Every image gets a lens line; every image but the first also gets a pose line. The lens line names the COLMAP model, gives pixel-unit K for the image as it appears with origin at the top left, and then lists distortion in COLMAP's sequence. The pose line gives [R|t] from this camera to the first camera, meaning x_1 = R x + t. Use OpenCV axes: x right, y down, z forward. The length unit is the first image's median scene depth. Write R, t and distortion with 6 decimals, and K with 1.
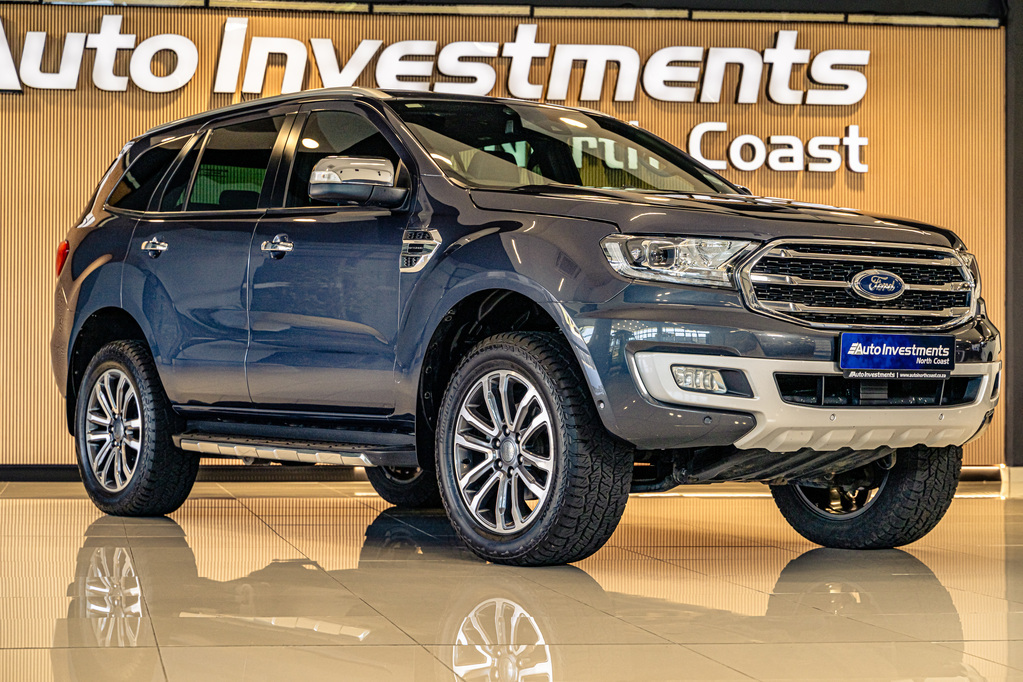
lens RADIAL K [[2179.4, 0, 484.8], [0, 2179.4, 339.2], [0, 0, 1]] dist [-0.021465, 0.000000]
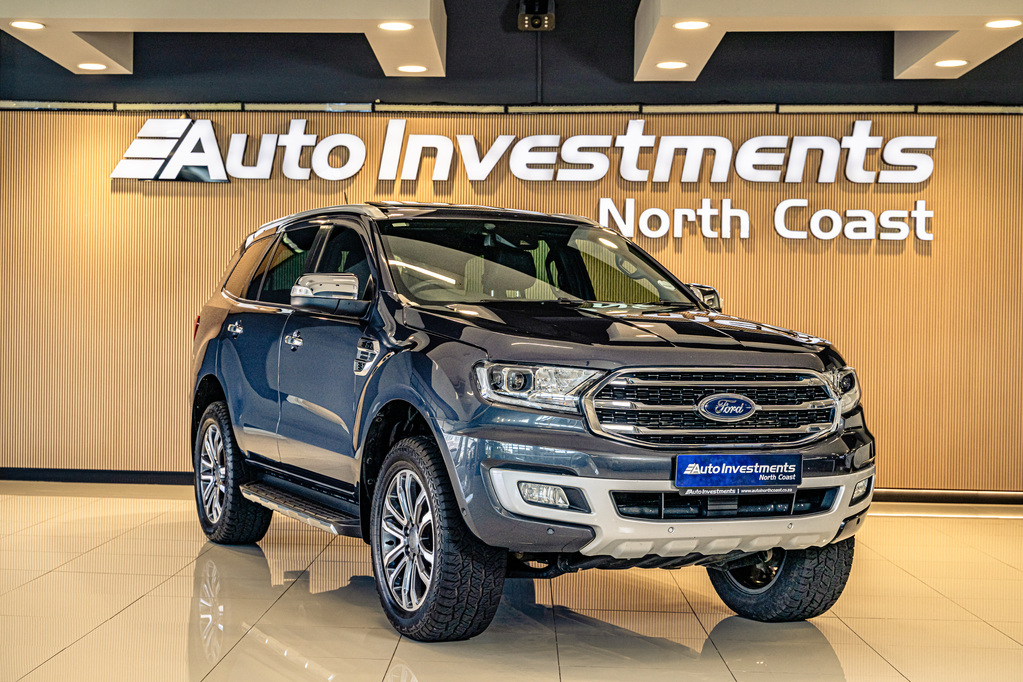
lens RADIAL K [[1641.1, 0, 471.6], [0, 1641.1, 337.4], [0, 0, 1]] dist [-0.024351, 0.000000]
pose [[0.977297, 0.014170, -0.211401, 0.167634], [-0.010066, 0.999740, 0.020479, -0.055631], [0.211636, -0.017886, 0.977185, 0.116887]]
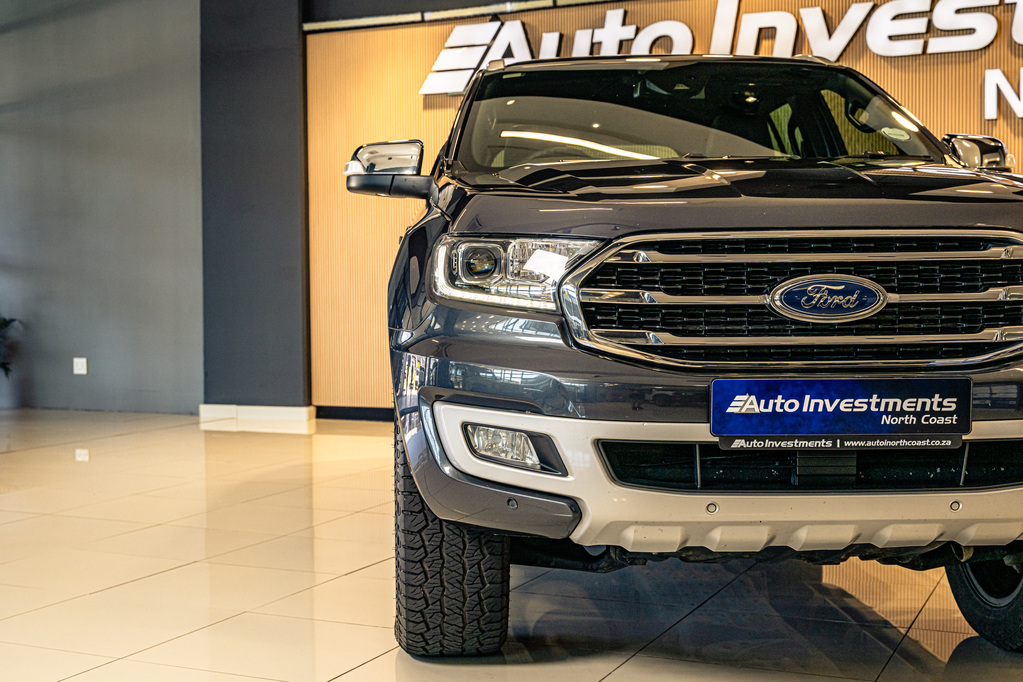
lens RADIAL K [[1480.1, 0, 414.3], [0, 1480.1, 344.5], [0, 0, 1]] dist [-0.014366, 0.000000]
pose [[0.806082, 0.009400, -0.591729, 0.247741], [0.025933, 0.998352, 0.051186, -0.026722], [0.591235, -0.056605, 0.804511, 0.424114]]
